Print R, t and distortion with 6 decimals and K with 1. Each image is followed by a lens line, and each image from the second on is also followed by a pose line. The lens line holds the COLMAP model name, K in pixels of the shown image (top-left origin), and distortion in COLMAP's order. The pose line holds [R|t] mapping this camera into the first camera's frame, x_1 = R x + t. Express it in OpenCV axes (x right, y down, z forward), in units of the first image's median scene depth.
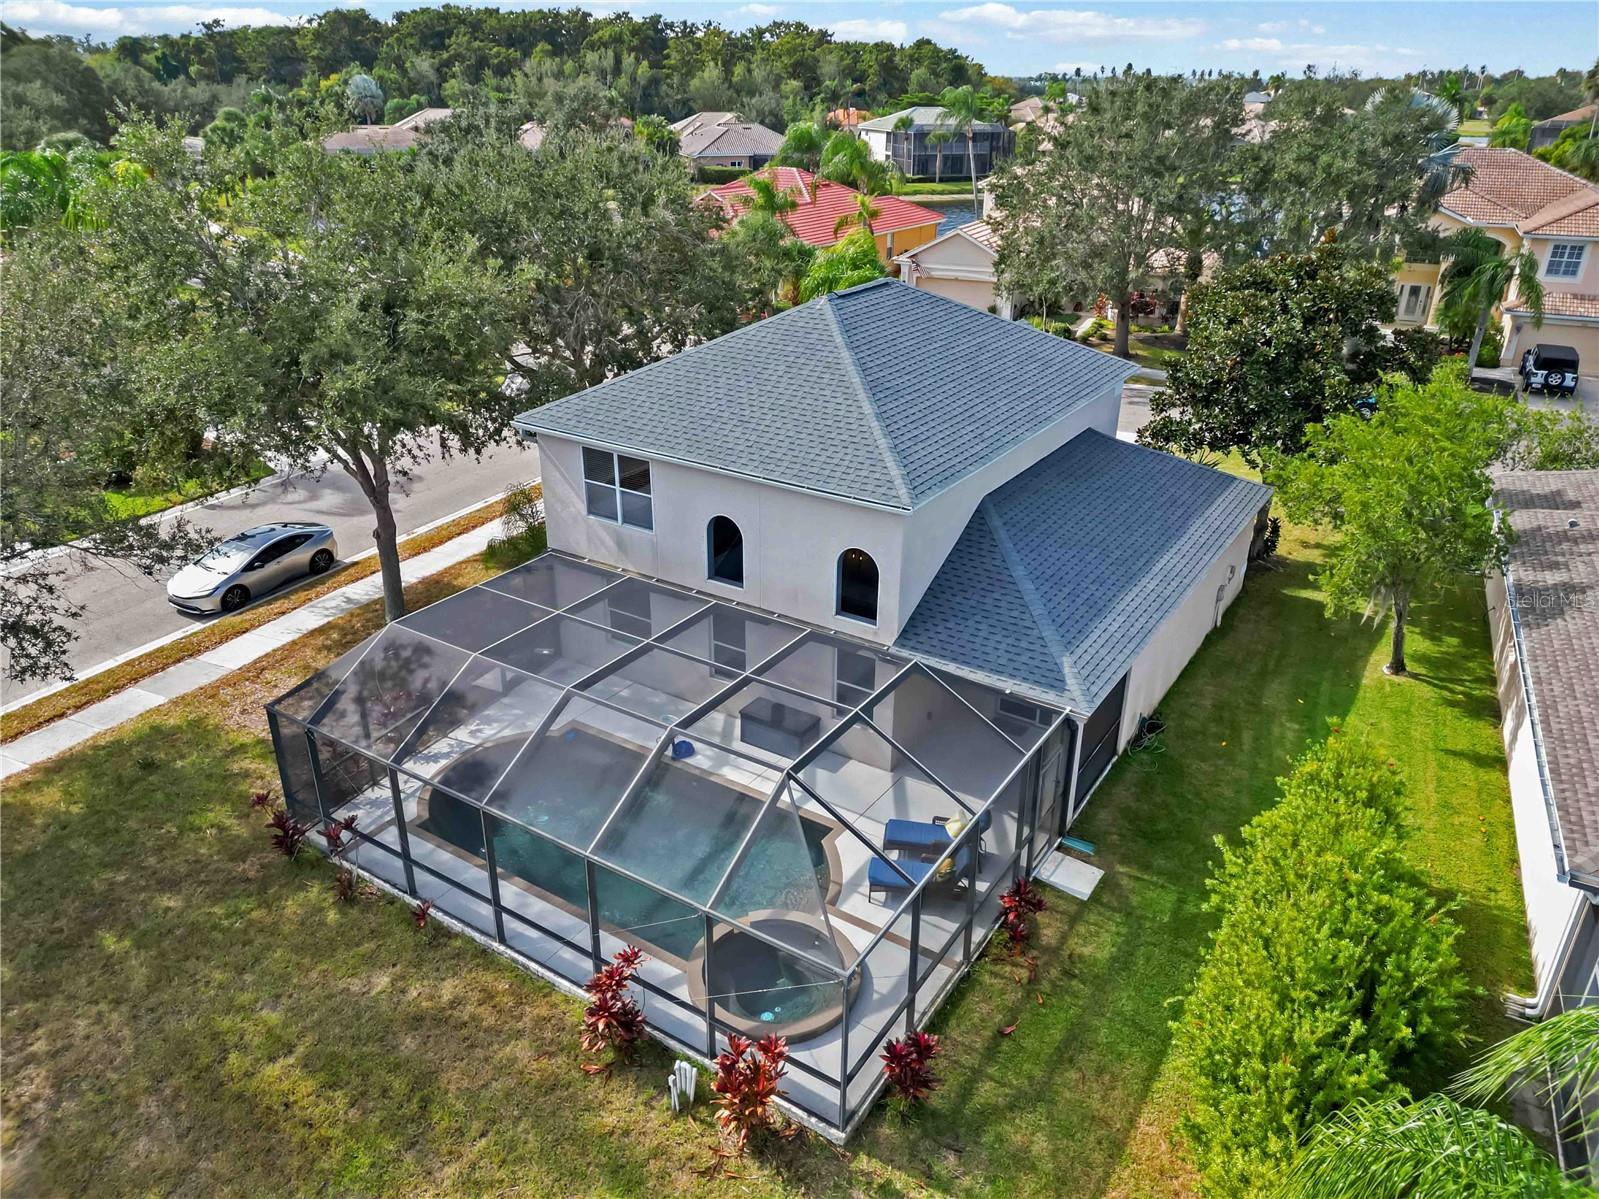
lens RADIAL K [[1113.2, 0, 799.5], [0, 1113.2, 599.5], [0, 0, 1]] dist [0.023507, 0.000109]
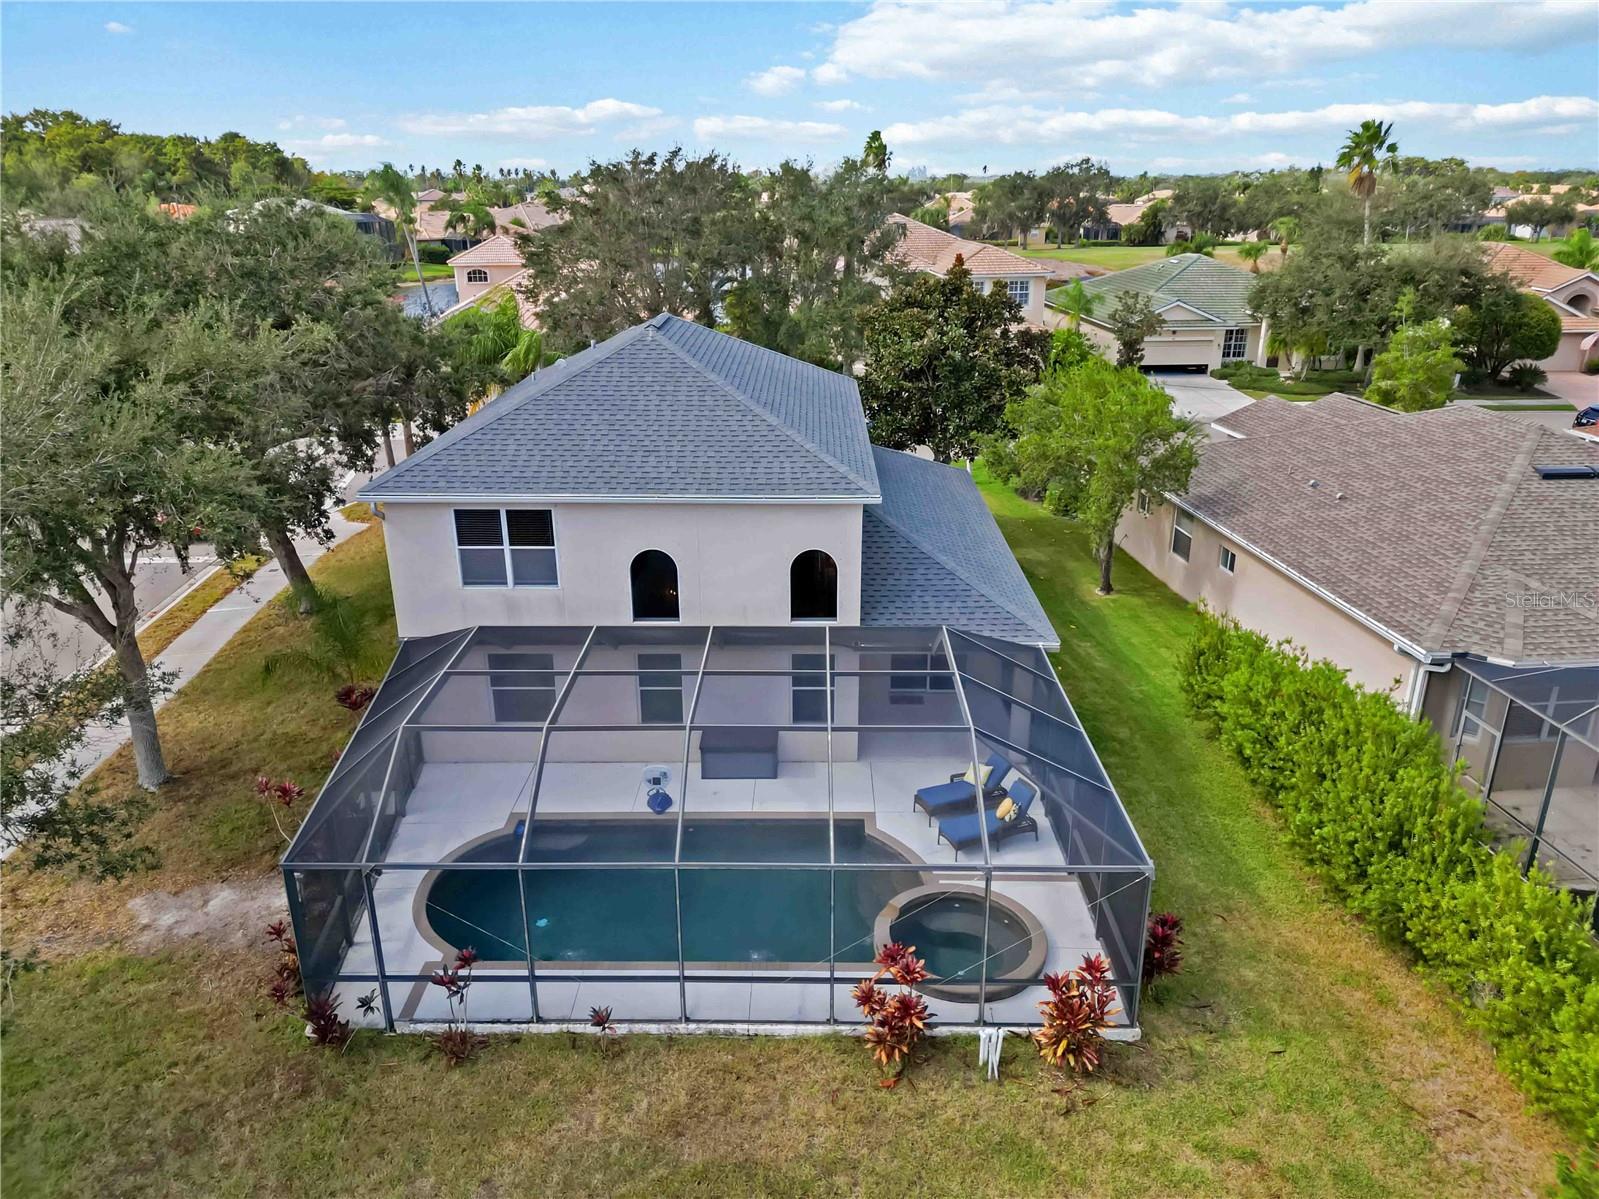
lens RADIAL K [[1113.2, 0, 799.5], [0, 1113.2, 599.5], [0, 0, 1]] dist [0.023507, 0.000109]
pose [[0.845107, -0.199261, 0.496074, -0.421237], [0.235853, 0.971721, -0.011480, 0.007667], [-0.479758, 0.126703, 0.868204, 0.103868]]
